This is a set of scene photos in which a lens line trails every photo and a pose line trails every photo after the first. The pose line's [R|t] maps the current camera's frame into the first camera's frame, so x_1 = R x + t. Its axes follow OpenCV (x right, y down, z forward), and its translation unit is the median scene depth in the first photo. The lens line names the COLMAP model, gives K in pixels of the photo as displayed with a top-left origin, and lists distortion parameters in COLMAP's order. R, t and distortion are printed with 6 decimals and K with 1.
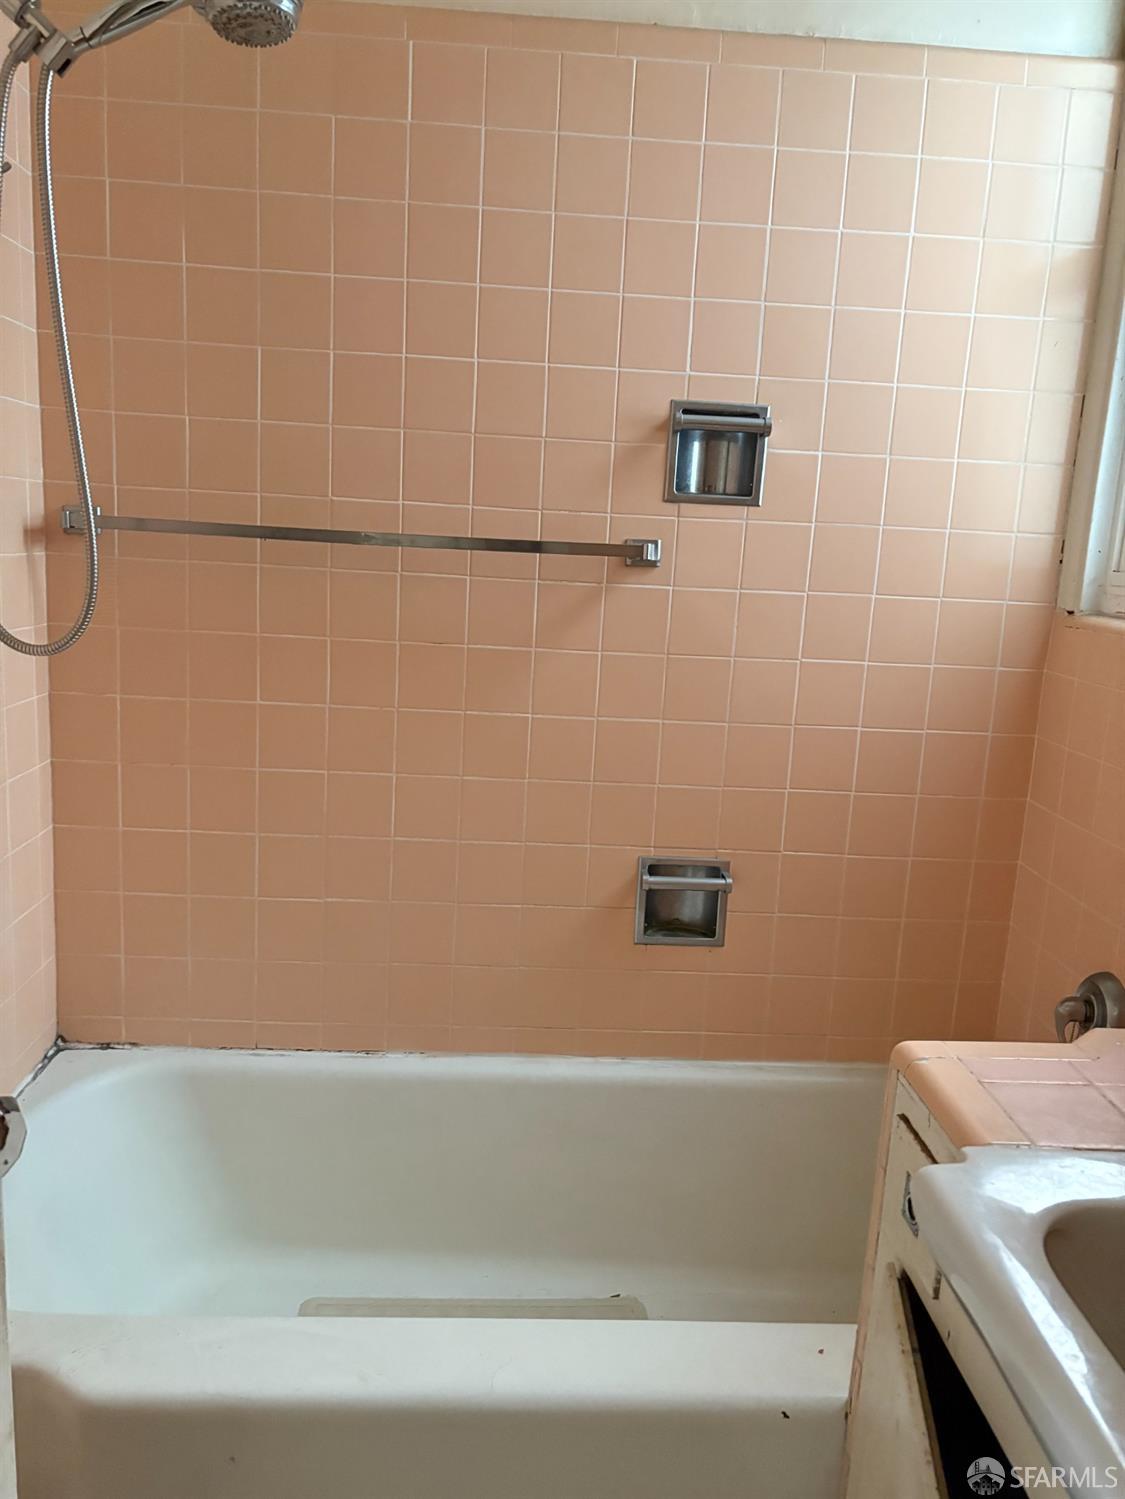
lens RADIAL K [[1135.5, 0, 556.9], [0, 1135.5, 747.6], [0, 0, 1]] dist [0.057555, -0.065902]
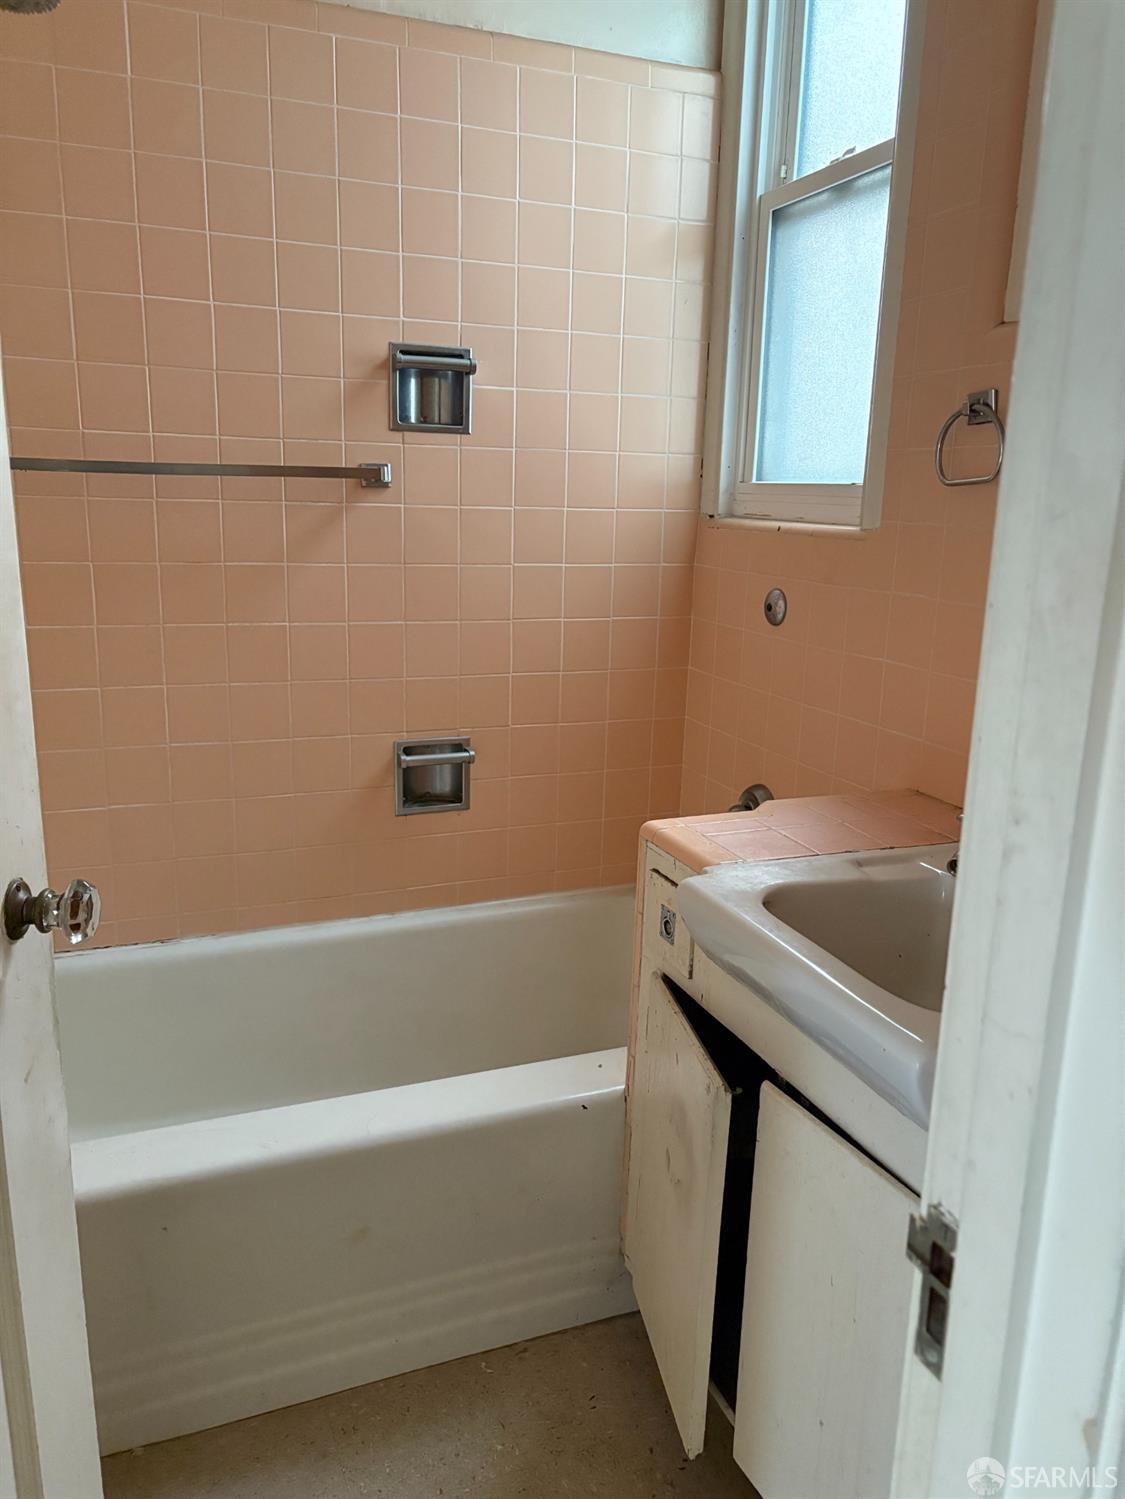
lens RADIAL K [[1135.5, 0, 569.7], [0, 1135.5, 756.0], [0, 0, 1]] dist [0.057555, -0.065902]
pose [[0.942934, -0.101834, 0.317027, -0.135289], [0.082716, 0.993879, 0.073228, 0.042894], [-0.322544, -0.042826, 0.945585, -0.170822]]
